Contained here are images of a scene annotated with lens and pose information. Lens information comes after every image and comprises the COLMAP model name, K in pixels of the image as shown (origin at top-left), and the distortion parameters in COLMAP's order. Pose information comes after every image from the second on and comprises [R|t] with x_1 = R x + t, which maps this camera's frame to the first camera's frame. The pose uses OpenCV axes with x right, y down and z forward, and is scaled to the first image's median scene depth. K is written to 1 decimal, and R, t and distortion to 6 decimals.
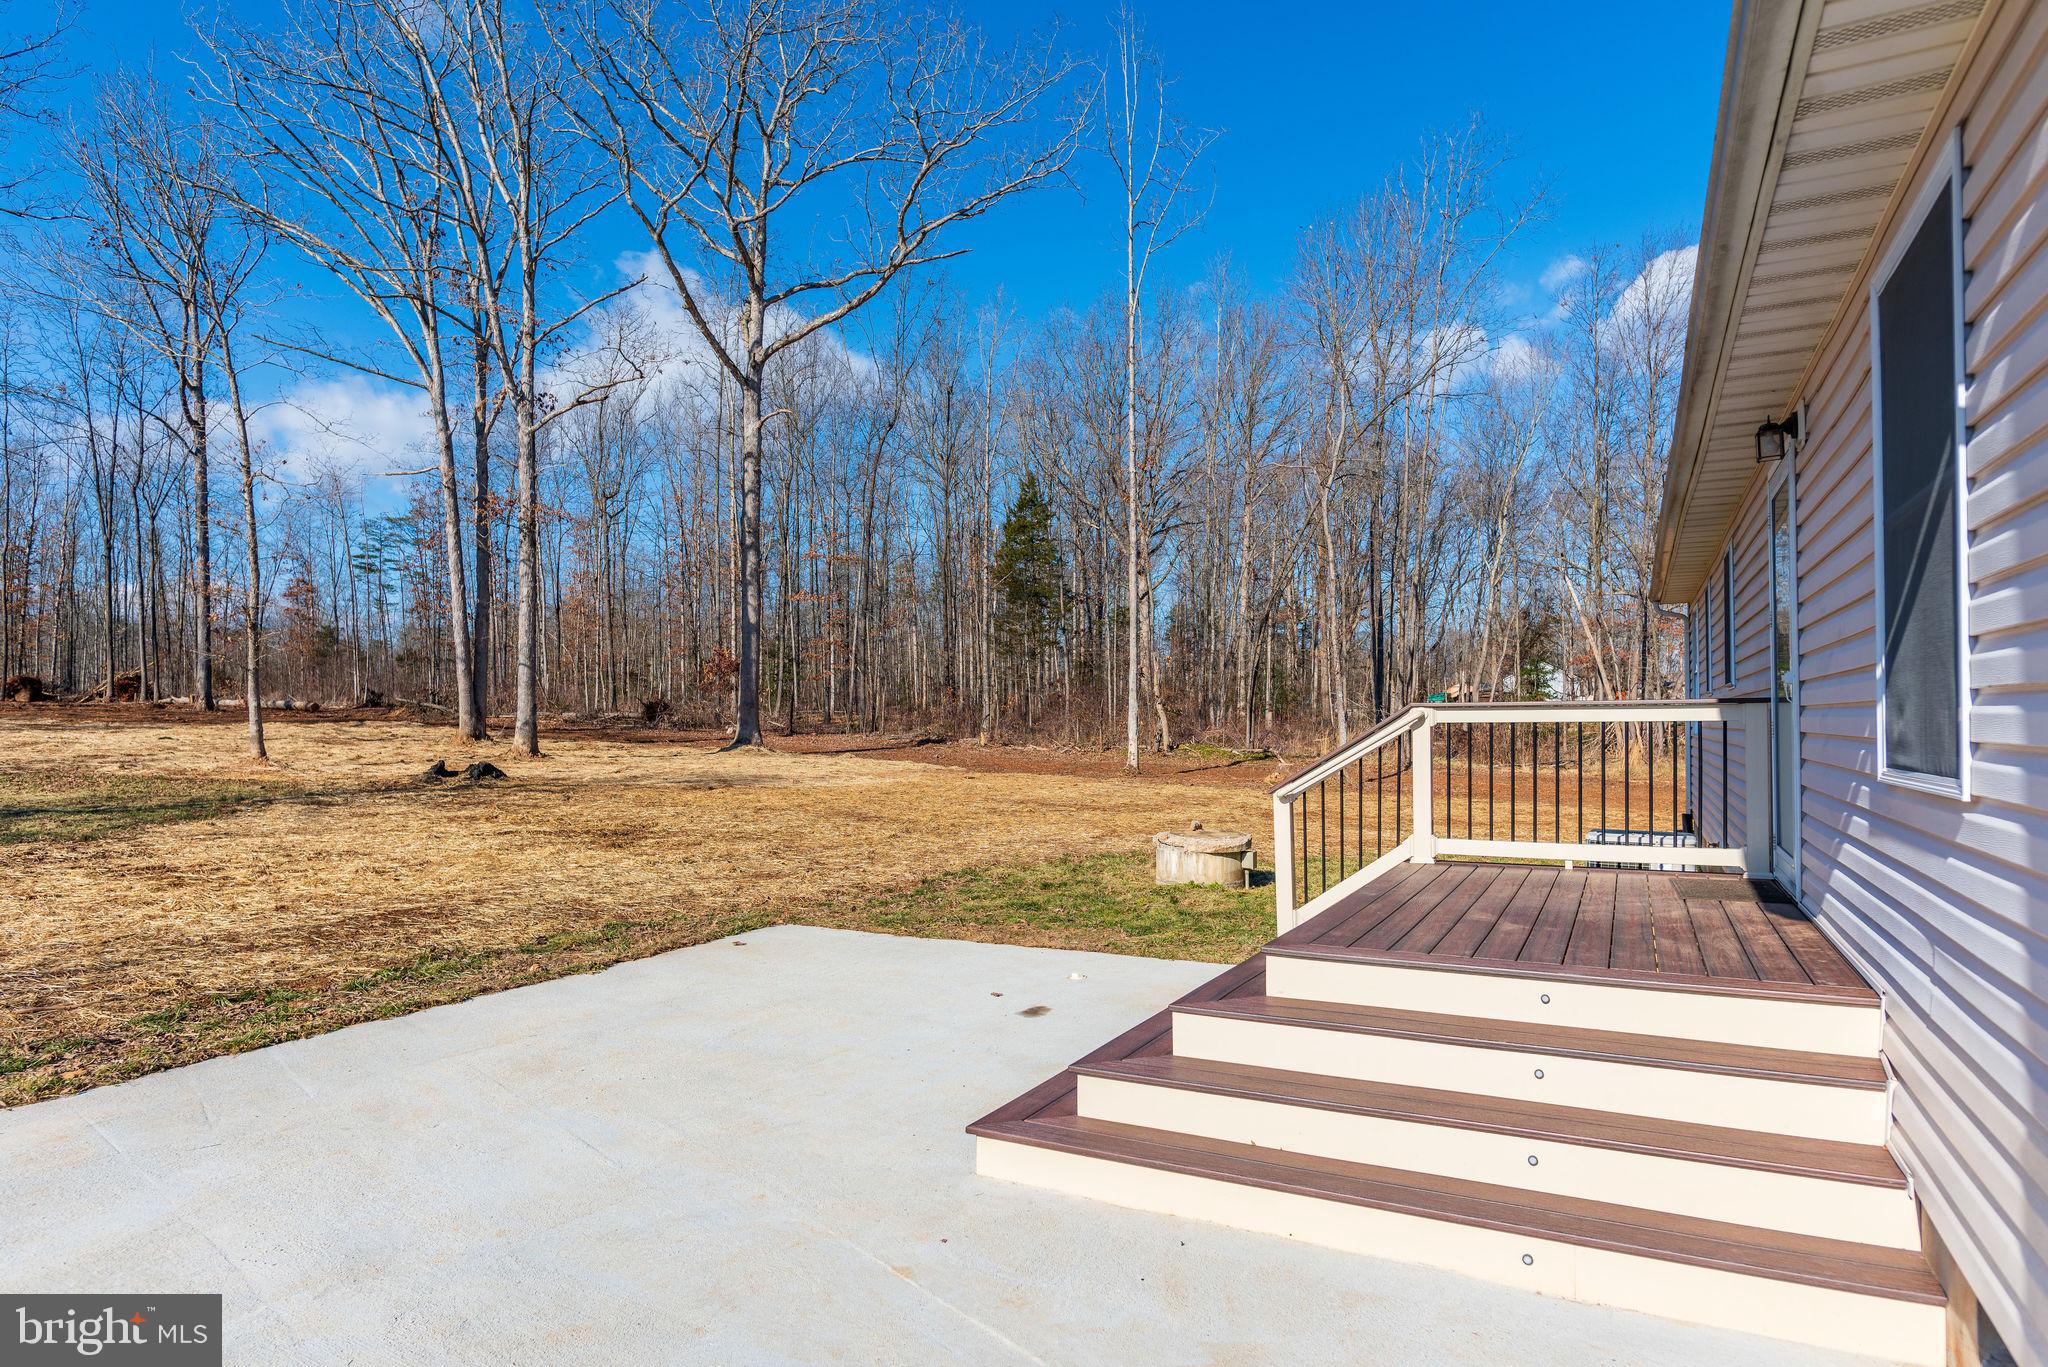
lens RADIAL K [[1150.8, 0, 1041.8], [0, 1150.8, 698.9], [0, 0, 1]] dist [-0.027145, -0.000006]
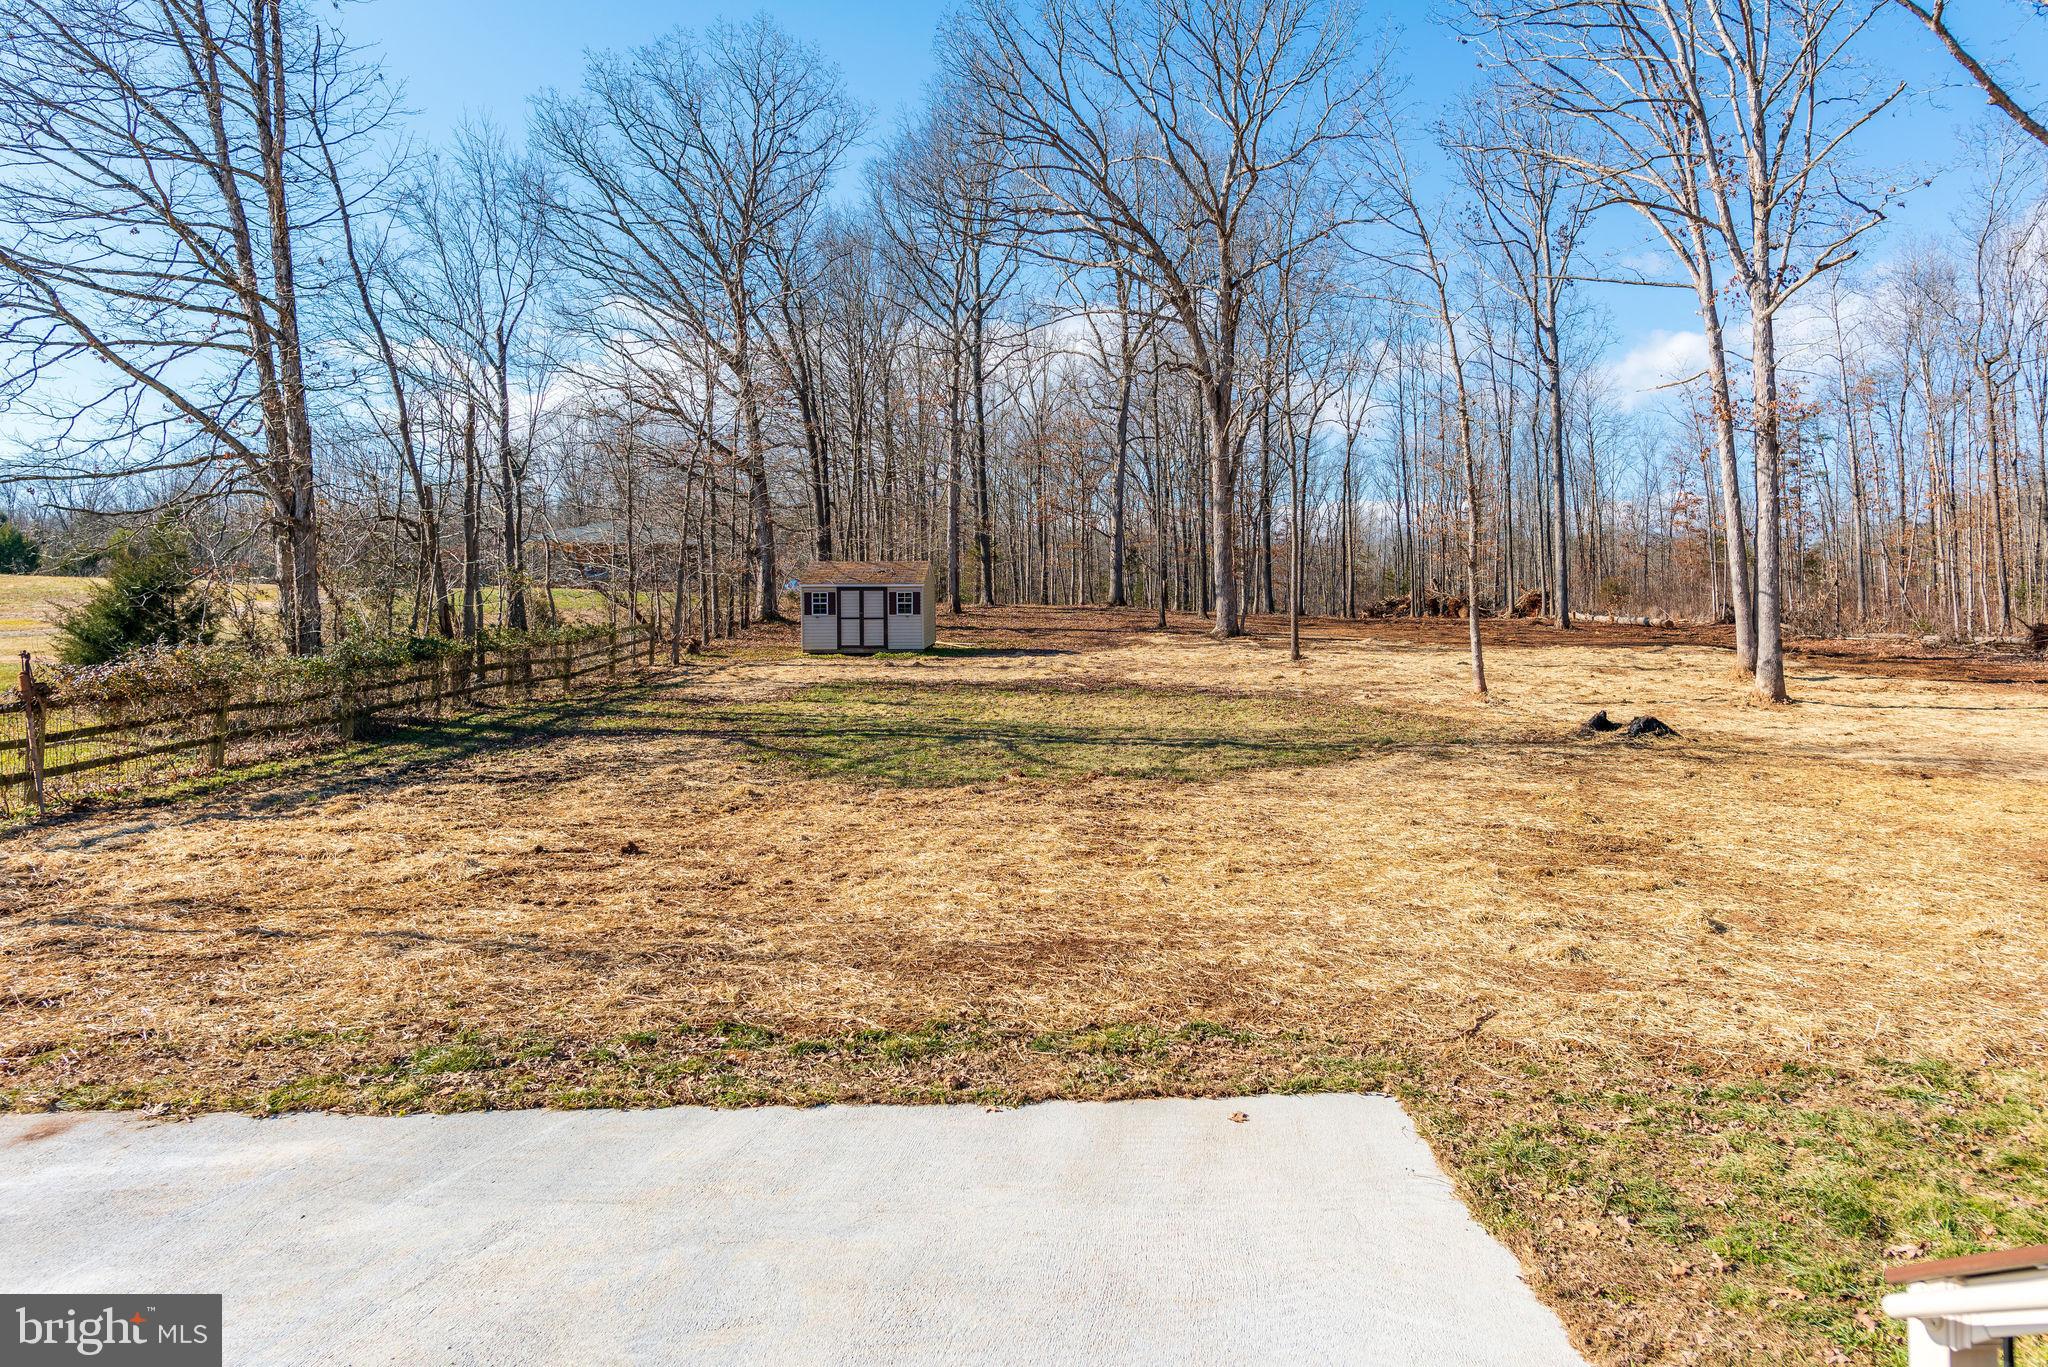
lens RADIAL K [[1224.7, 0, 1112.8], [0, 1224.7, 576.9], [0, 0, 1]] dist [-0.000927, 0.000203]
pose [[0.520156, -0.029952, -0.853546, 0.067704], [0.007238, 0.999504, -0.030664, -0.017110], [0.854040, 0.009772, 0.520115, 0.119475]]
